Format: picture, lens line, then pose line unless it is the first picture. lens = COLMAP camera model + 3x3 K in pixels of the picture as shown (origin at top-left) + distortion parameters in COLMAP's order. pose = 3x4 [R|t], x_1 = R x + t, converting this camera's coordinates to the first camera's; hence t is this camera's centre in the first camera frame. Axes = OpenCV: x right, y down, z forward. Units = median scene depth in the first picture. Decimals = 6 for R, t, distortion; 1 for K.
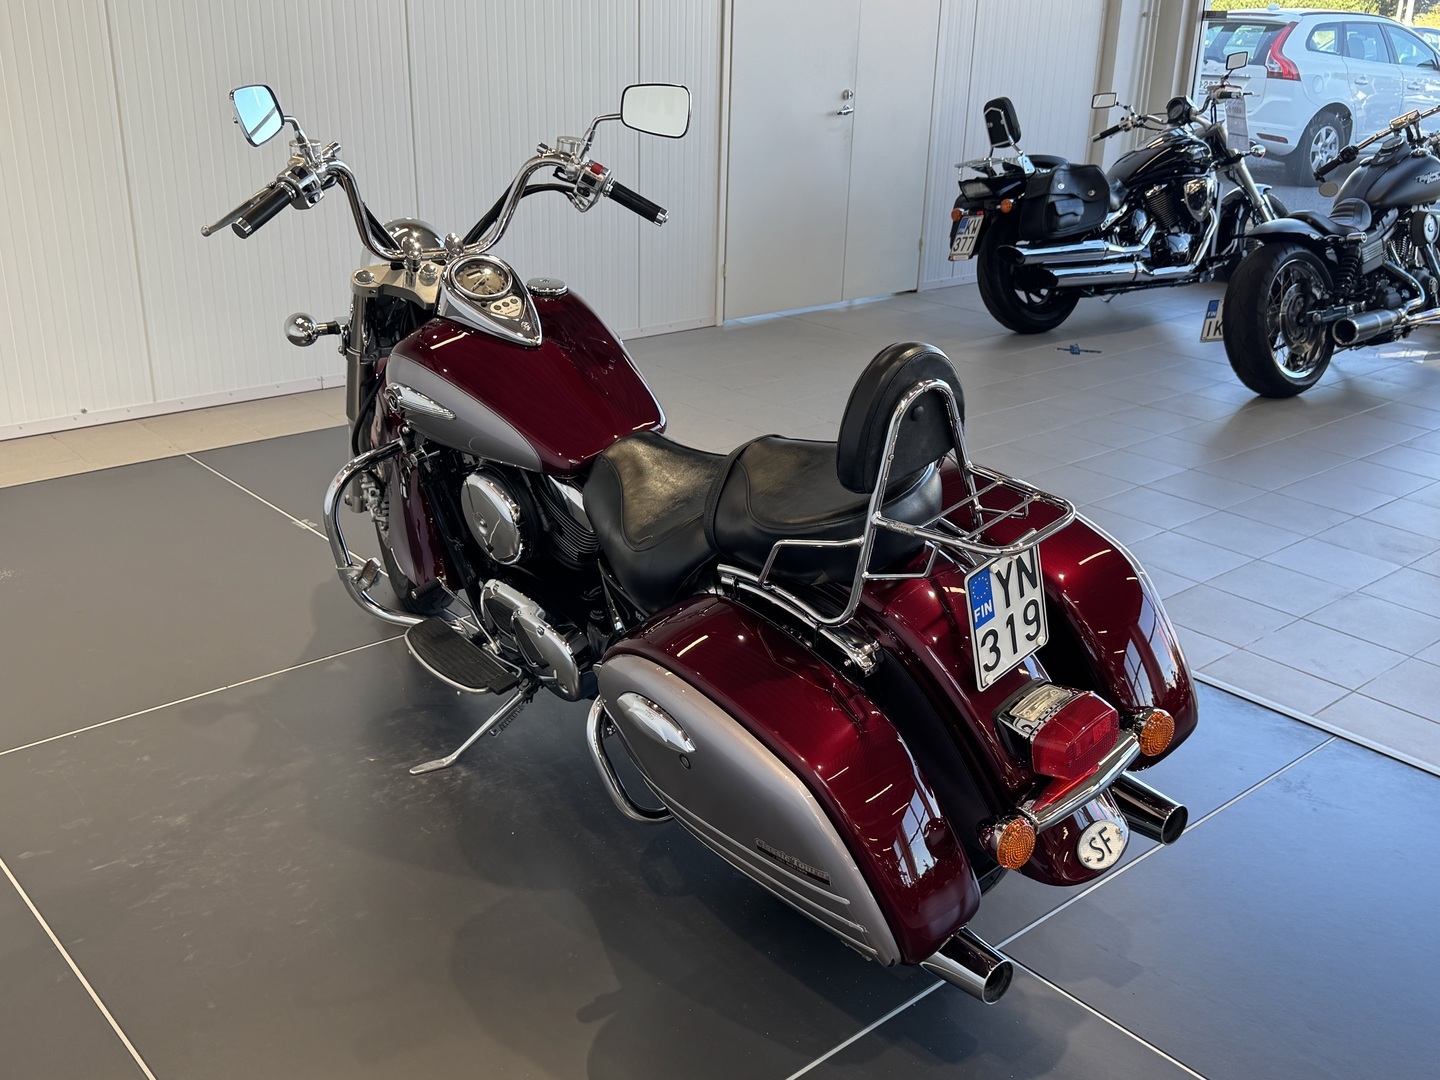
lens RADIAL K [[1420.1, 0, 720.0], [0, 1420.1, 540.0], [0, 0, 1]] dist [0.113454, -0.000348]
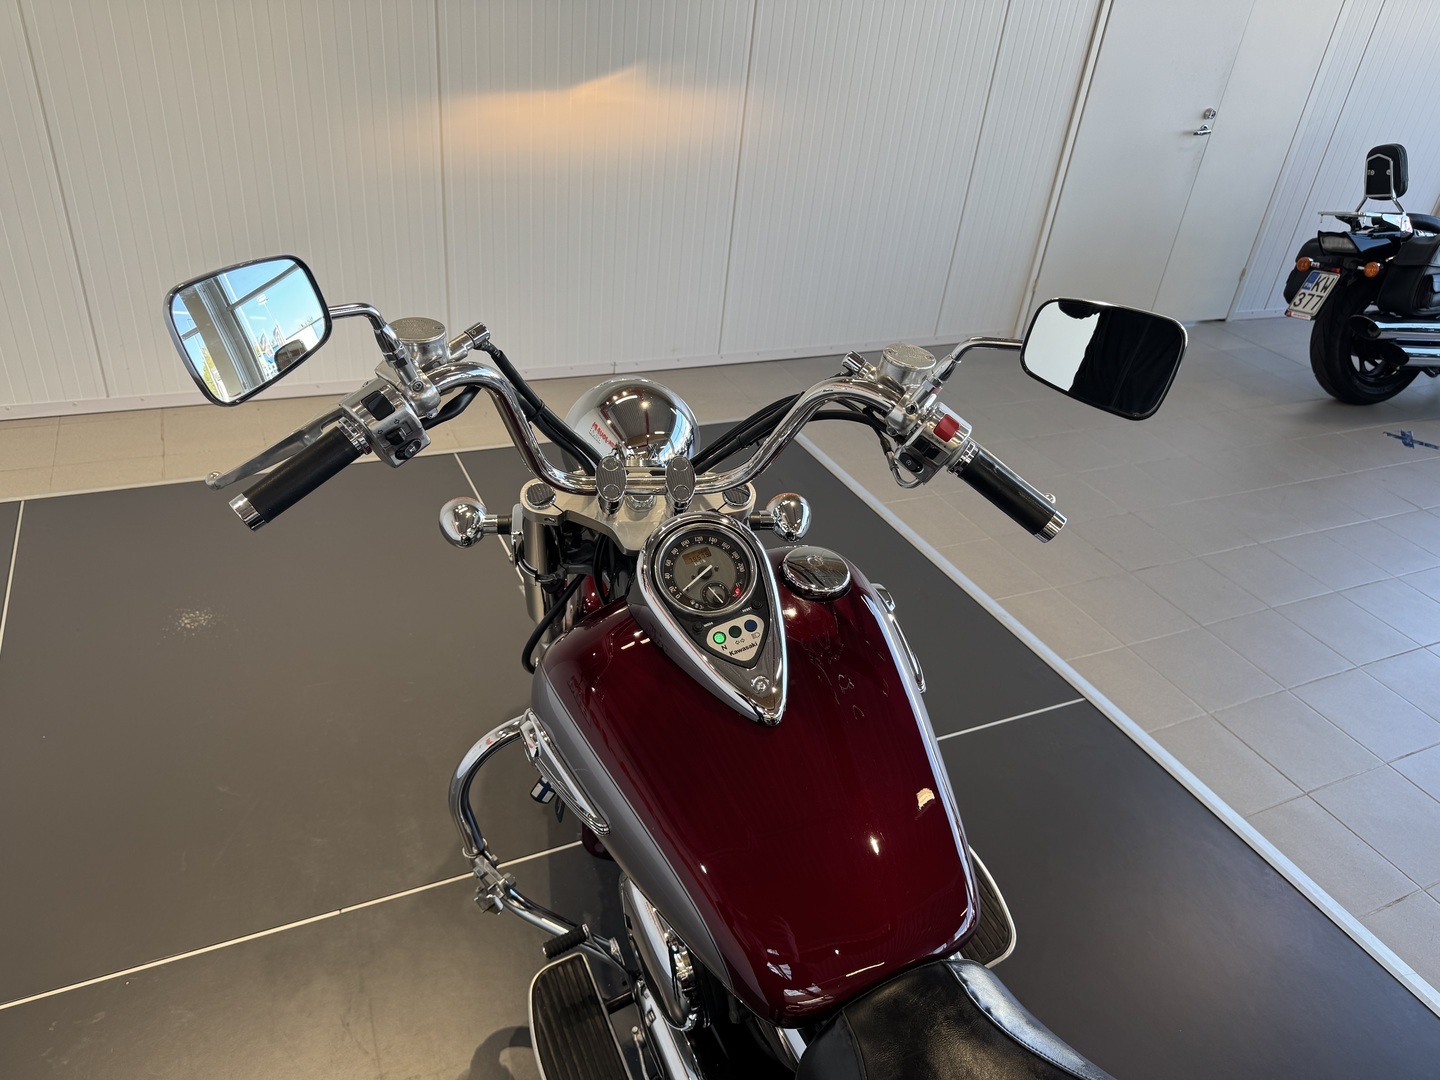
lens RADIAL K [[1005.5, 0, 720.0], [0, 1005.5, 540.0], [0, 0, 1]] dist [0.002120, 0.001420]
pose [[0.959296, 0.202717, -0.196617, -0.035758], [-0.166232, 0.968164, 0.187152, -0.115662], [0.228296, -0.146851, 0.962453, 0.261836]]
